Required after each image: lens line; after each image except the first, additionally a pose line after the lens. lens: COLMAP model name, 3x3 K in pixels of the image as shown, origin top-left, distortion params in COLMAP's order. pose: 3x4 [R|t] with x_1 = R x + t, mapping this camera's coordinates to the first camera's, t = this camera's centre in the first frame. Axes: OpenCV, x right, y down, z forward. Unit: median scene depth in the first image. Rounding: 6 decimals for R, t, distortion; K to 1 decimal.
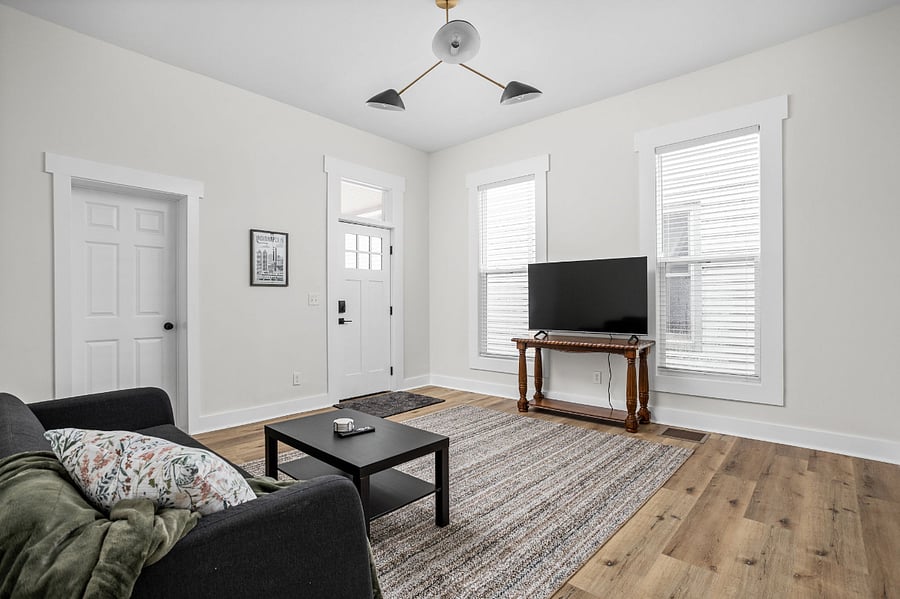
lens RADIAL K [[437.9, 0, 448.2], [0, 437.9, 299.7], [0, 0, 1]] dist [-0.020735, 0.003089]
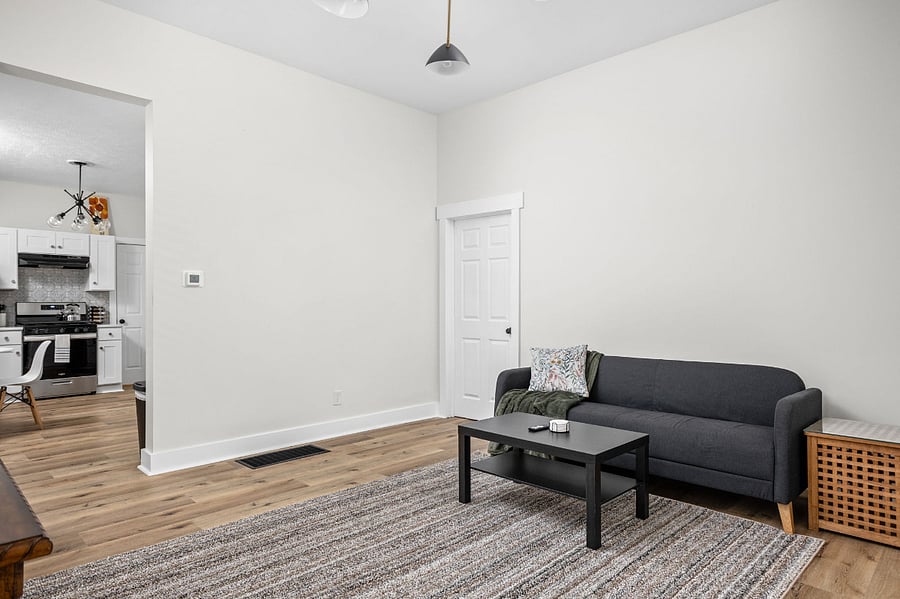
lens RADIAL K [[555.9, 0, 457.1], [0, 555.9, 300.0], [0, 0, 1]] dist [-0.010274, 0.001028]
pose [[-0.999307, 0.014447, 0.034309, -0.026266], [0.014056, 0.999834, -0.011629, 0.003359], [-0.034471, -0.011139, -0.999344, 1.314292]]
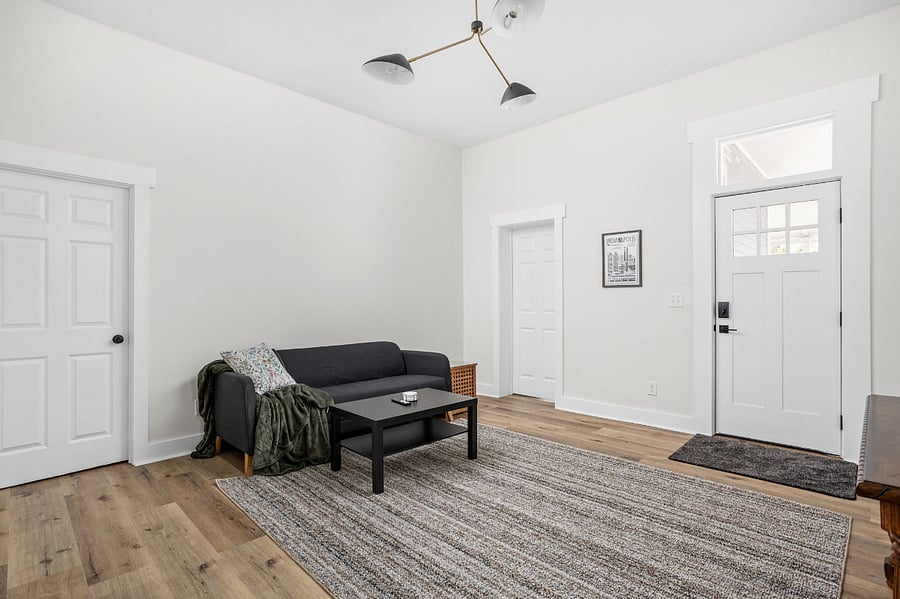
lens RADIAL K [[437.9, 0, 444.3], [0, 437.9, 302.3], [0, 0, 1]] dist [-0.020735, 0.003089]
pose [[-0.045571, 0.012299, -0.998885, 0.627367], [0.005284, 0.999913, 0.012071, -0.010852], [0.998947, -0.004728, -0.045632, 0.664303]]
